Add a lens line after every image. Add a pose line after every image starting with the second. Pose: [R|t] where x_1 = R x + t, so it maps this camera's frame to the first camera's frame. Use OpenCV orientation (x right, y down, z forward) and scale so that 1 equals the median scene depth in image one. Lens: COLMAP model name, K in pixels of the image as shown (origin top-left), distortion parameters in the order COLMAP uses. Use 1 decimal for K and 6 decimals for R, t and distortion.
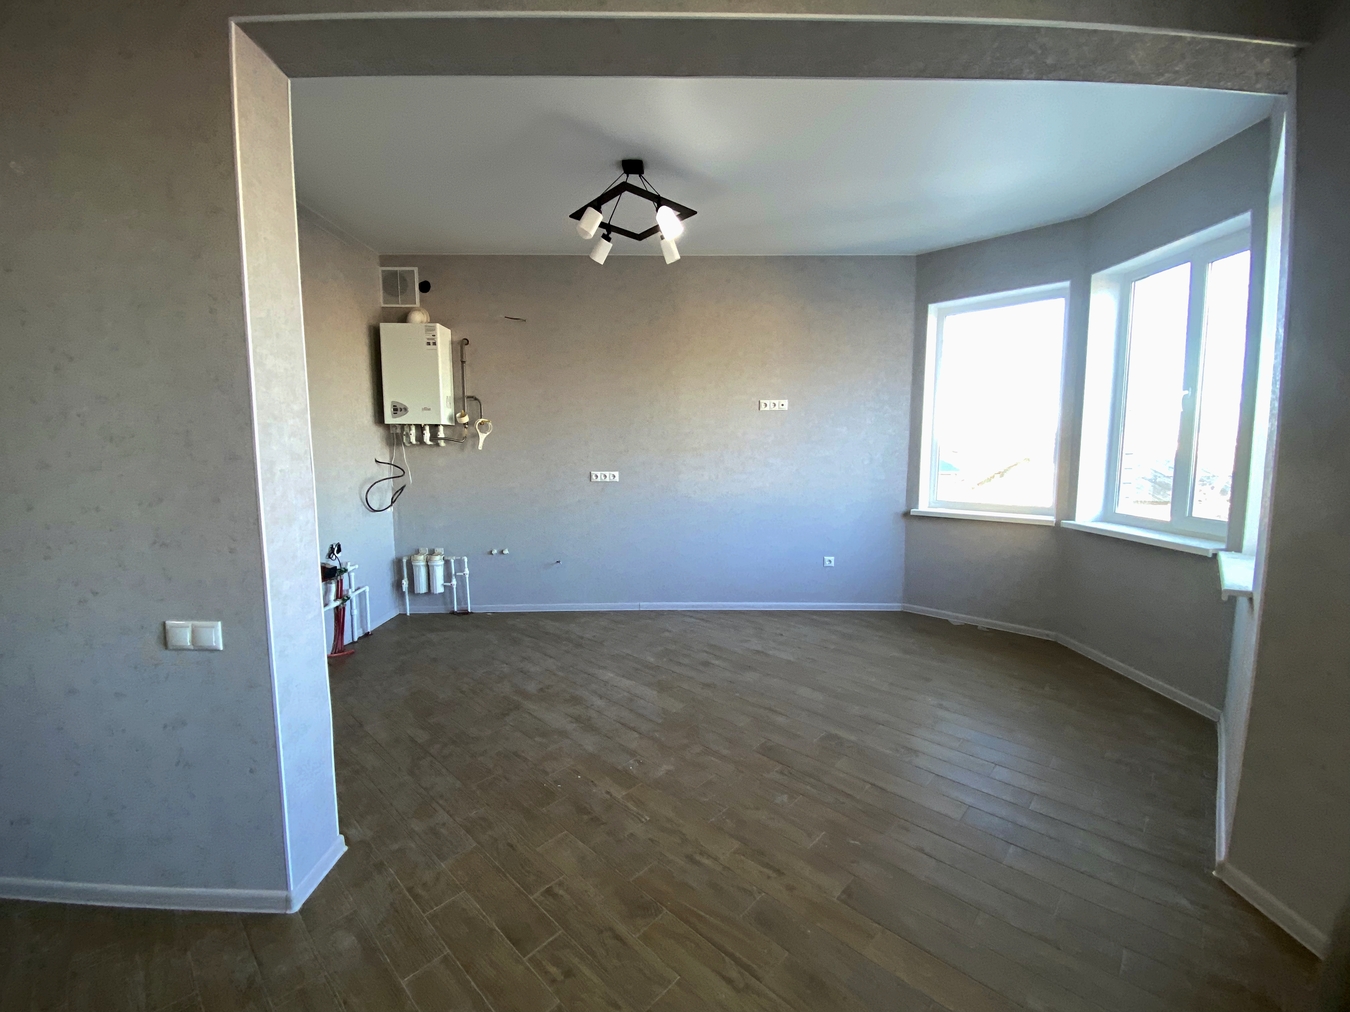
lens RADIAL K [[545.2, 0, 671.8], [0, 545.2, 504.4], [0, 0, 1]] dist [0.007415, -0.014574]
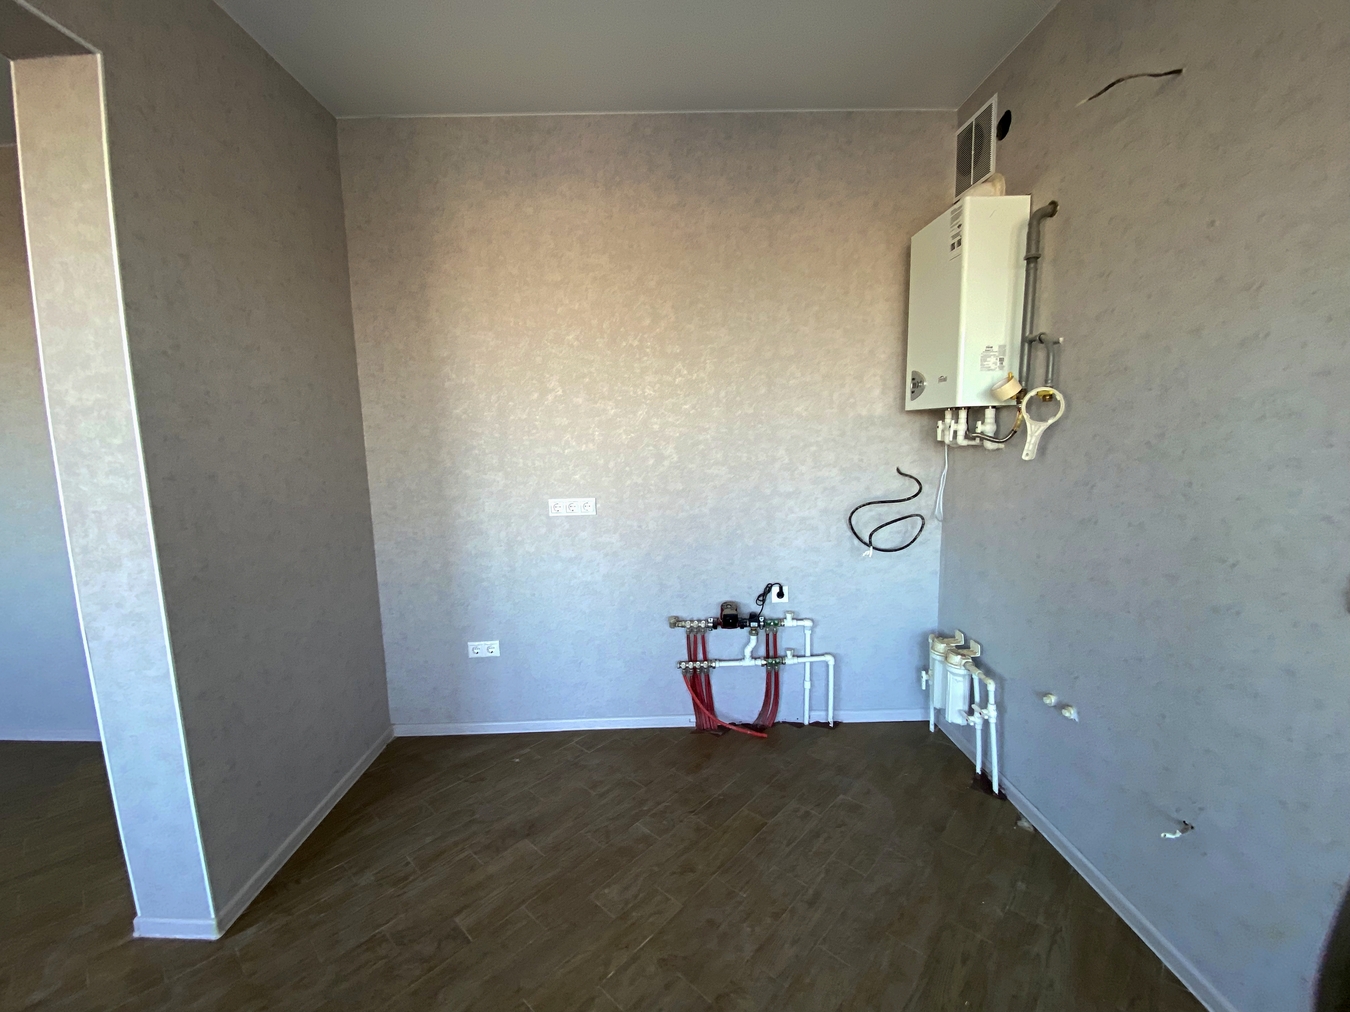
lens RADIAL K [[545.2, 0, 671.8], [0, 545.2, 504.4], [0, 0, 1]] dist [0.007415, -0.014574]
pose [[0.011270, 0.134911, -0.990794, 0.082546], [-0.082053, 0.987640, 0.133548, -0.111849], [0.996564, 0.079793, 0.022201, 0.786822]]
